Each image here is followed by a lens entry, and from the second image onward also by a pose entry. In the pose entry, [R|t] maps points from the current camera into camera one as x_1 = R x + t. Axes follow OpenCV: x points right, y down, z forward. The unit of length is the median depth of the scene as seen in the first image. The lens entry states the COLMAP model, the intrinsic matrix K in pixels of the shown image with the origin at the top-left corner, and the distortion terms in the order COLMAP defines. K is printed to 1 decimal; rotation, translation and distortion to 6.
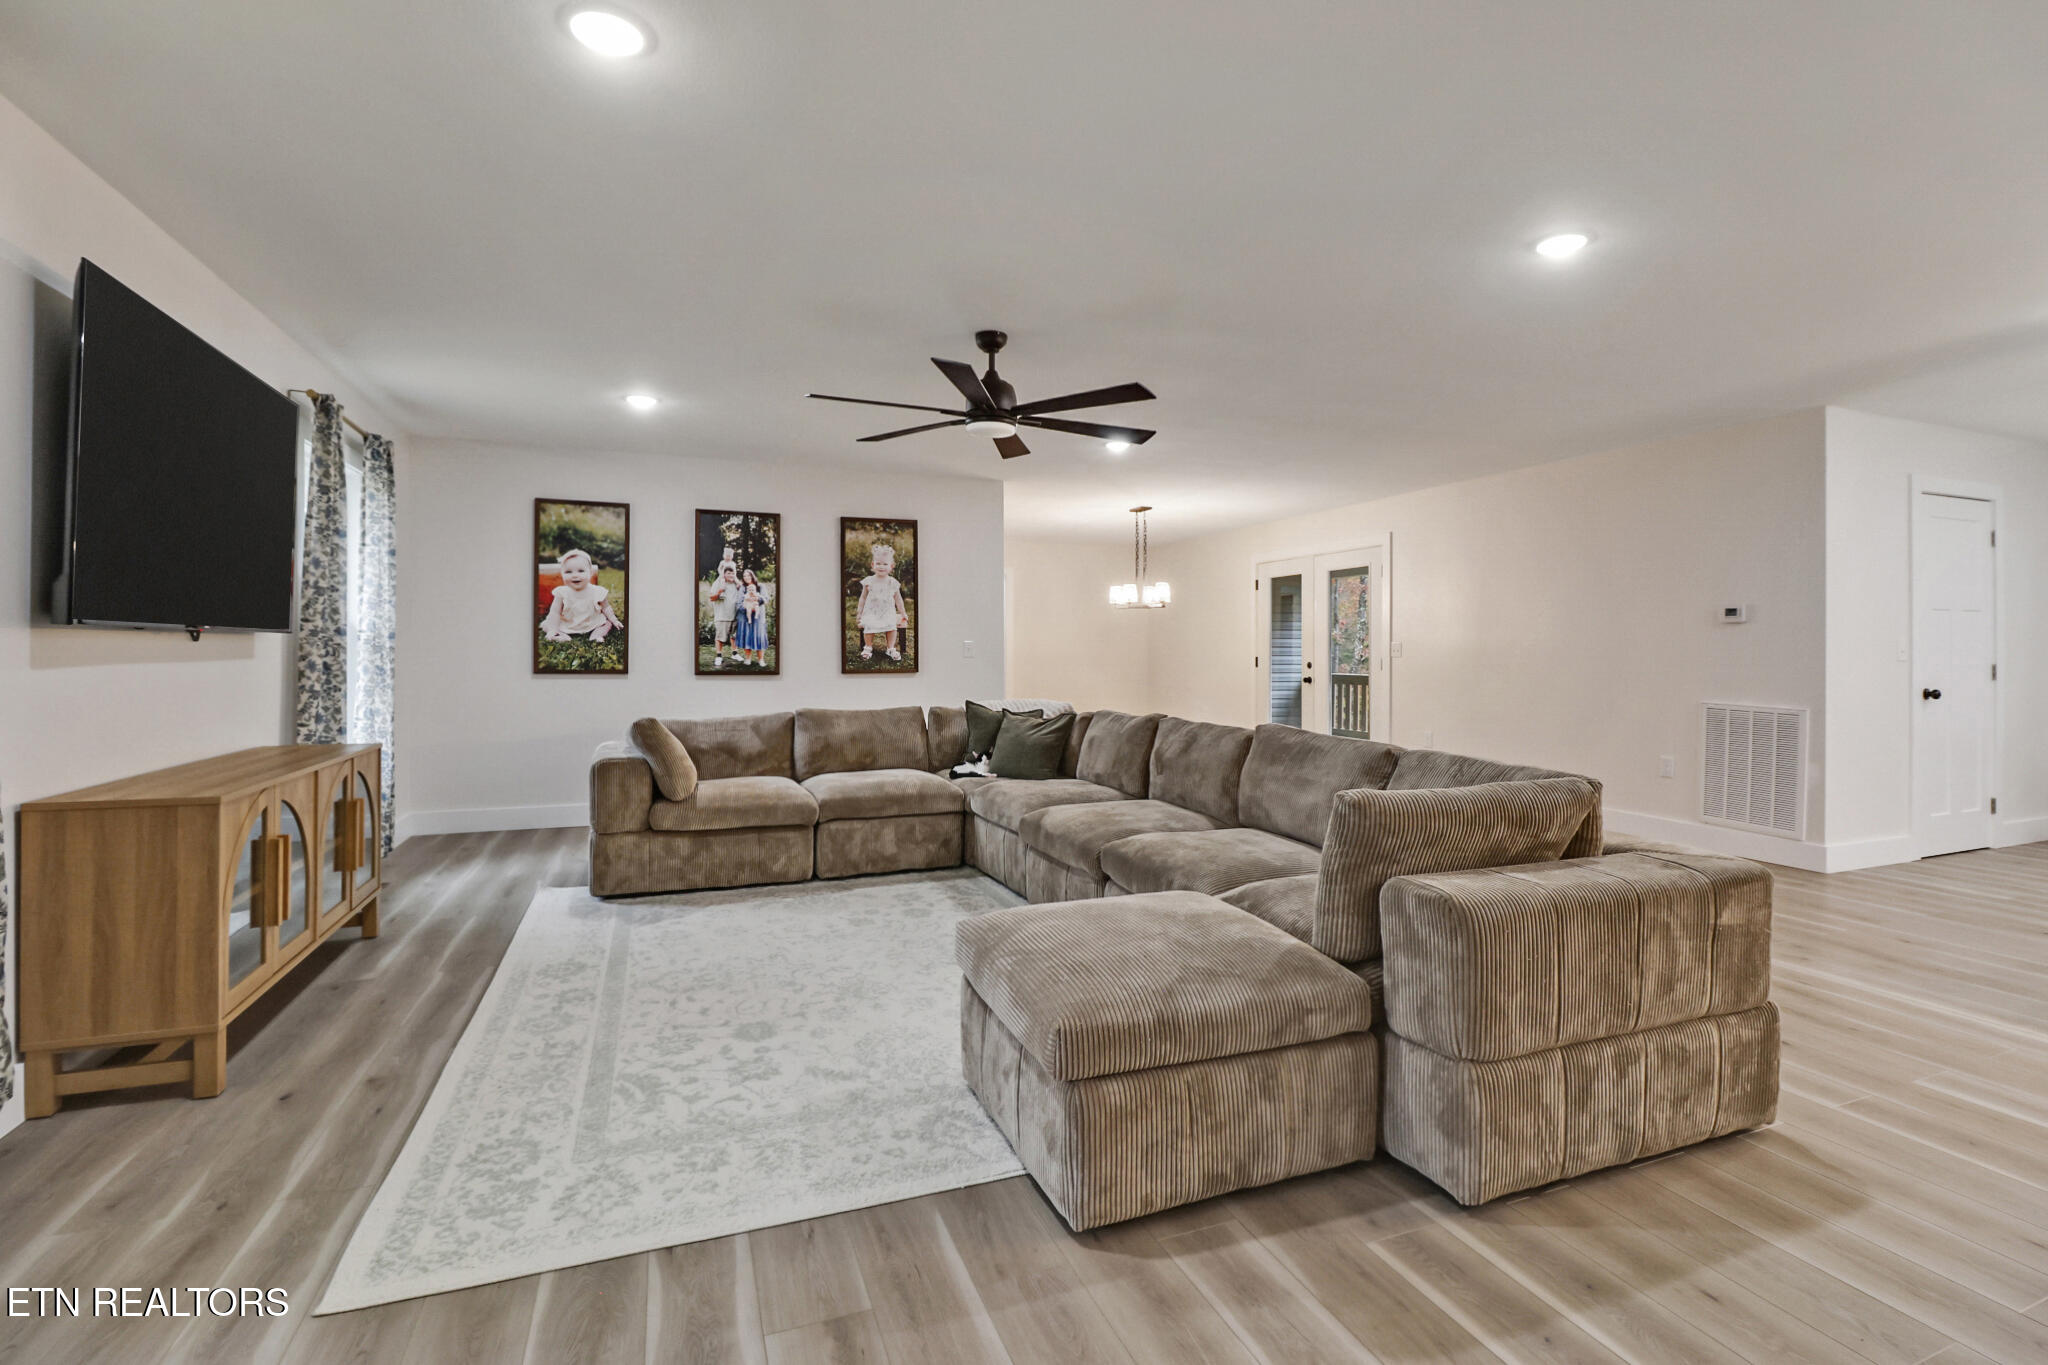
lens RADIAL K [[946.6, 0, 1045.6], [0, 946.6, 671.4], [0, 0, 1]] dist [-0.003304, -0.007342]
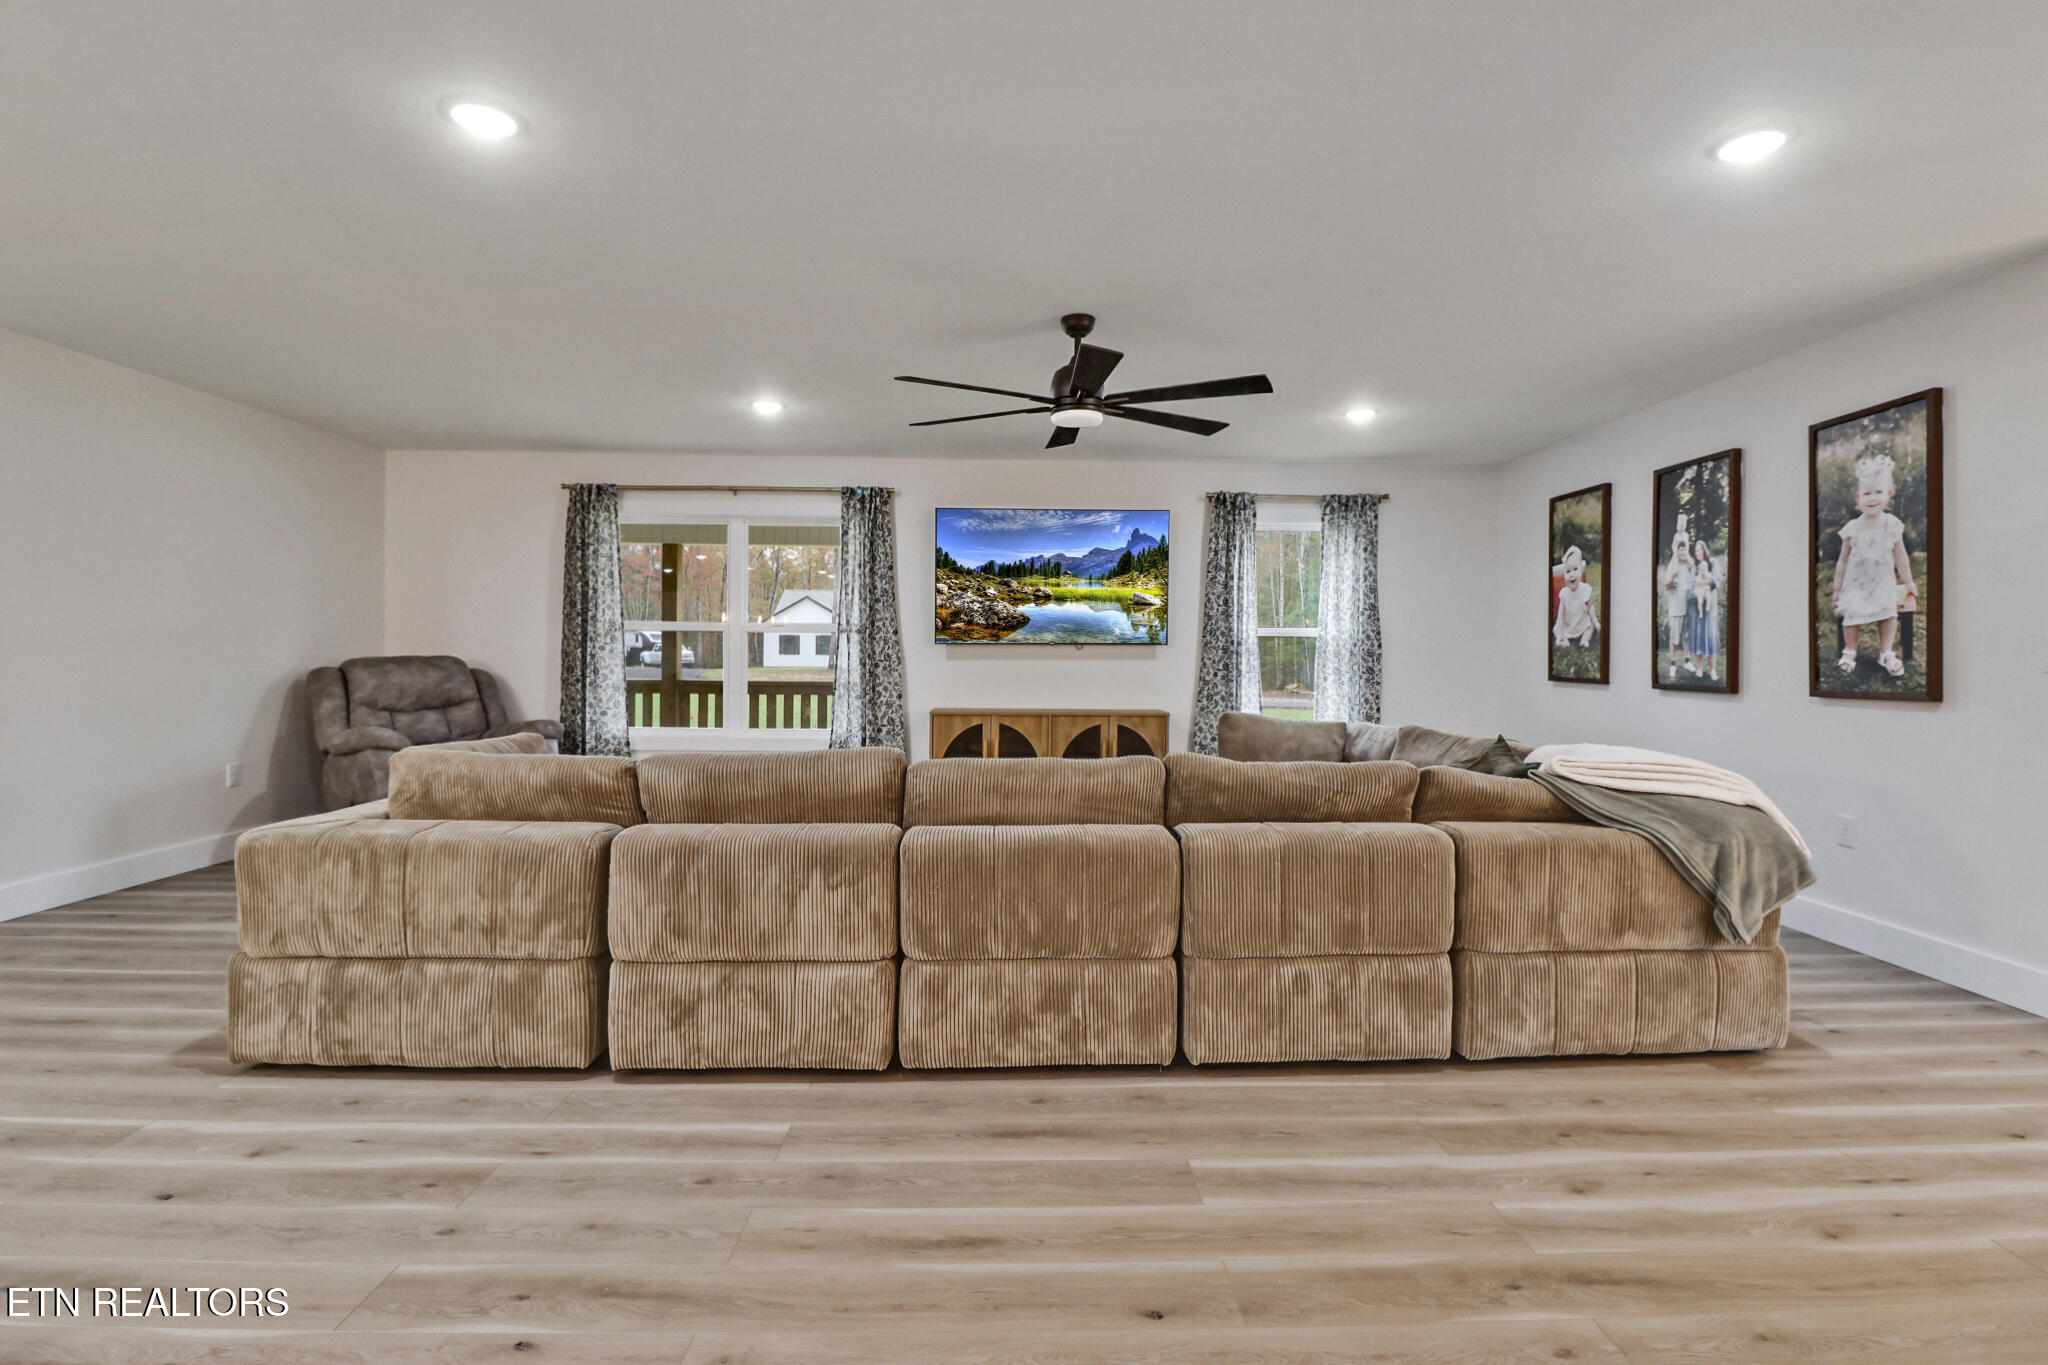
lens RADIAL K [[946.6, 0, 1038.5], [0, 946.6, 687.7], [0, 0, 1]] dist [-0.003304, -0.007342]
pose [[-0.352403, 0.027851, -0.935434, 0.533053], [-0.027521, 0.998816, 0.040105, -0.014460], [0.935444, 0.039877, -0.351219, 0.826967]]
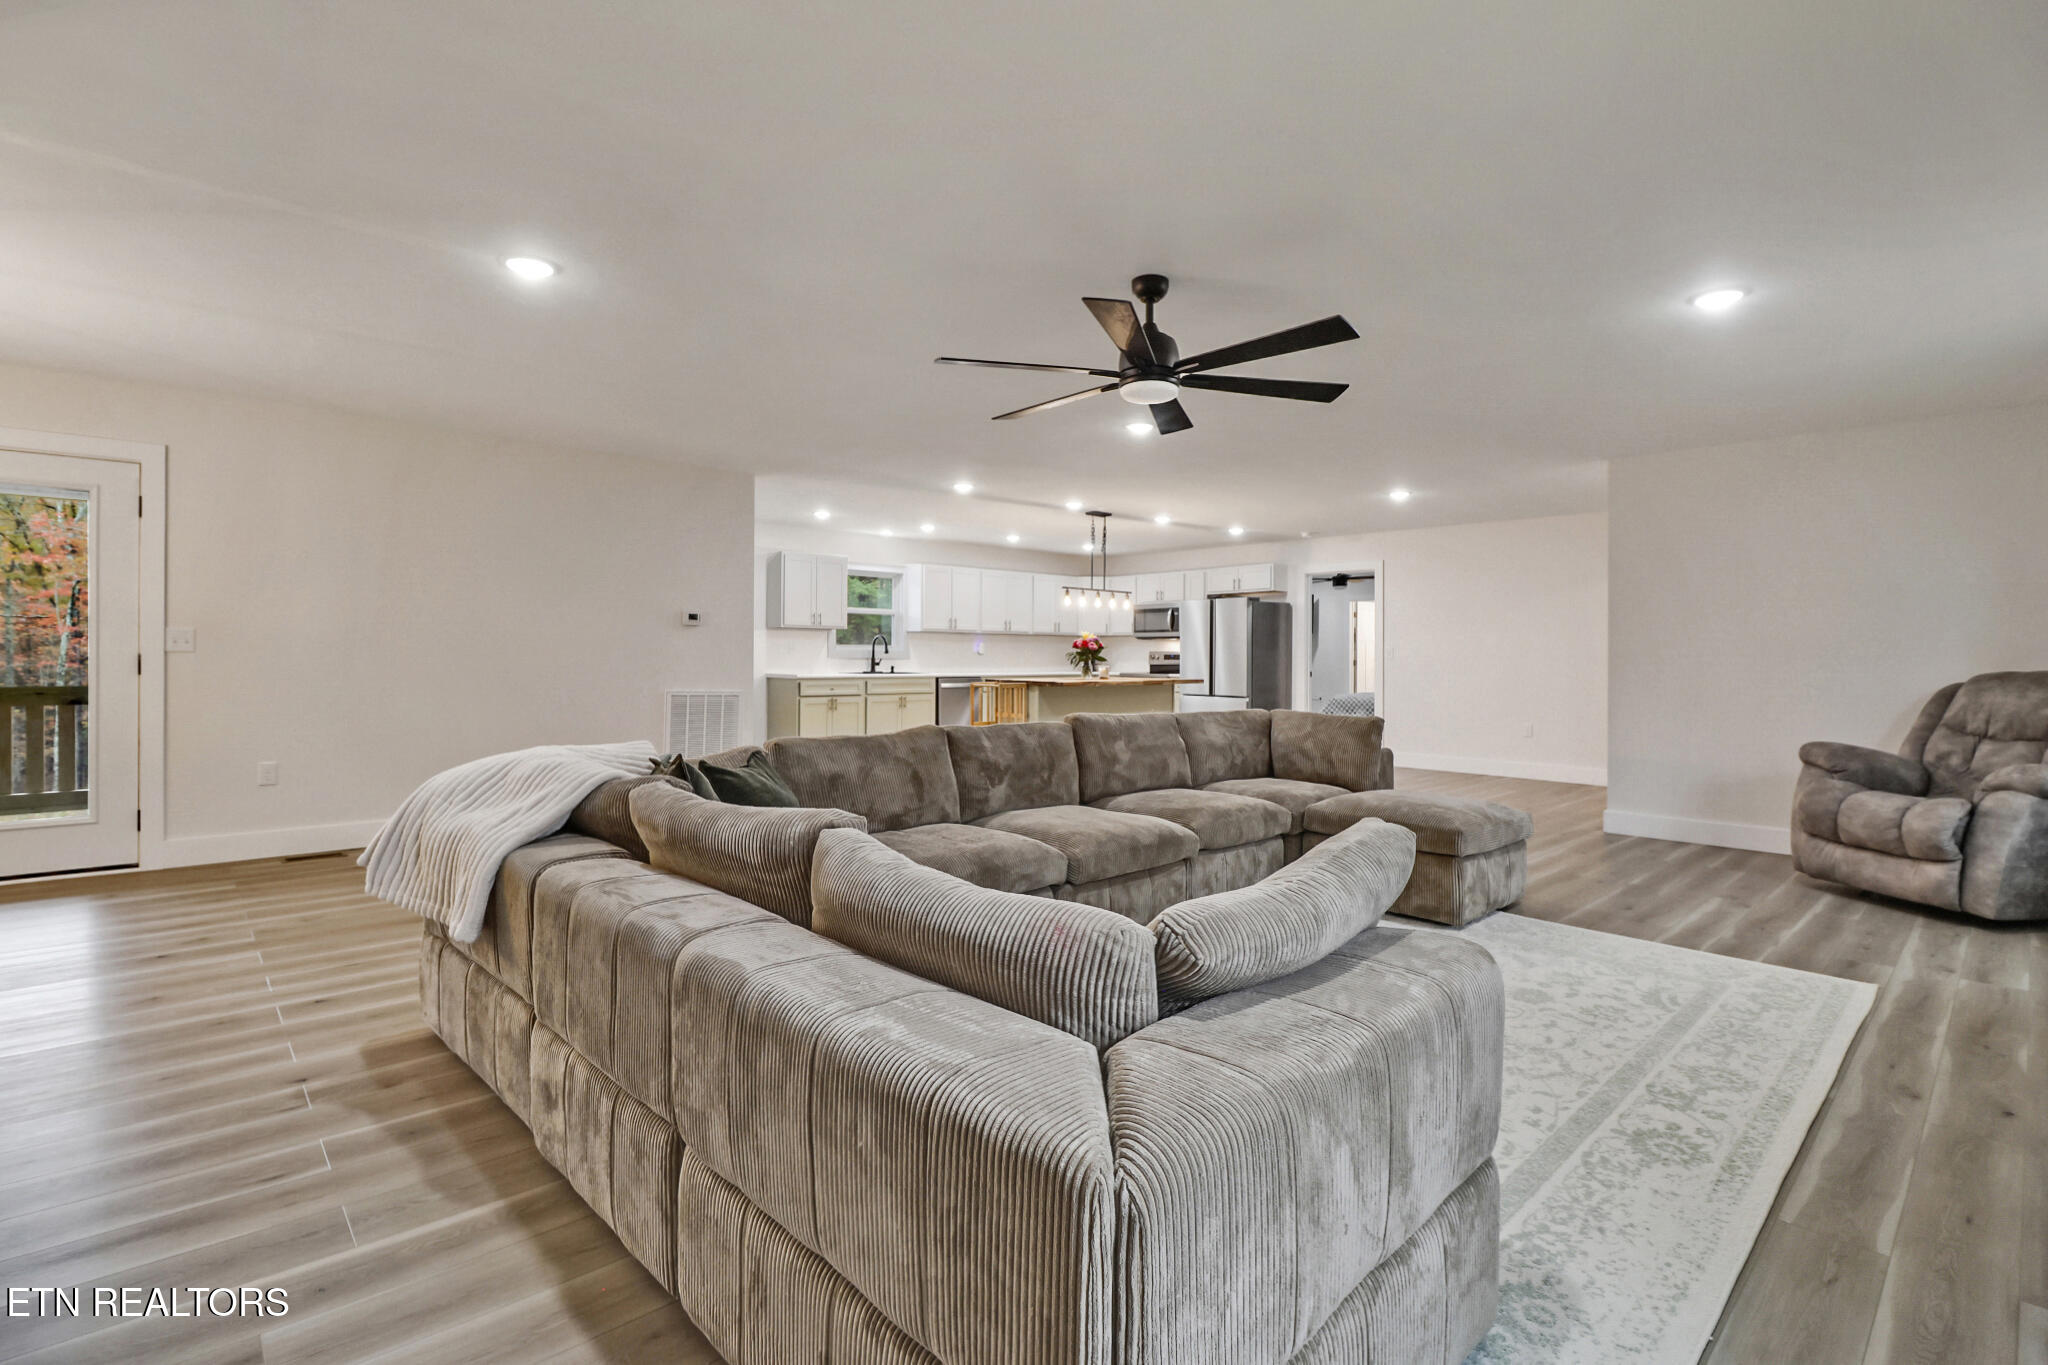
lens RADIAL K [[946.6, 0, 1049.2], [0, 946.6, 682.4], [0, 0, 1]] dist [-0.003304, -0.007342]
pose [[-0.370881, -0.034409, 0.928043, -0.517418], [0.007580, 0.999168, 0.040076, -0.019797], [-0.928650, 0.021898, -0.370311, 0.892465]]
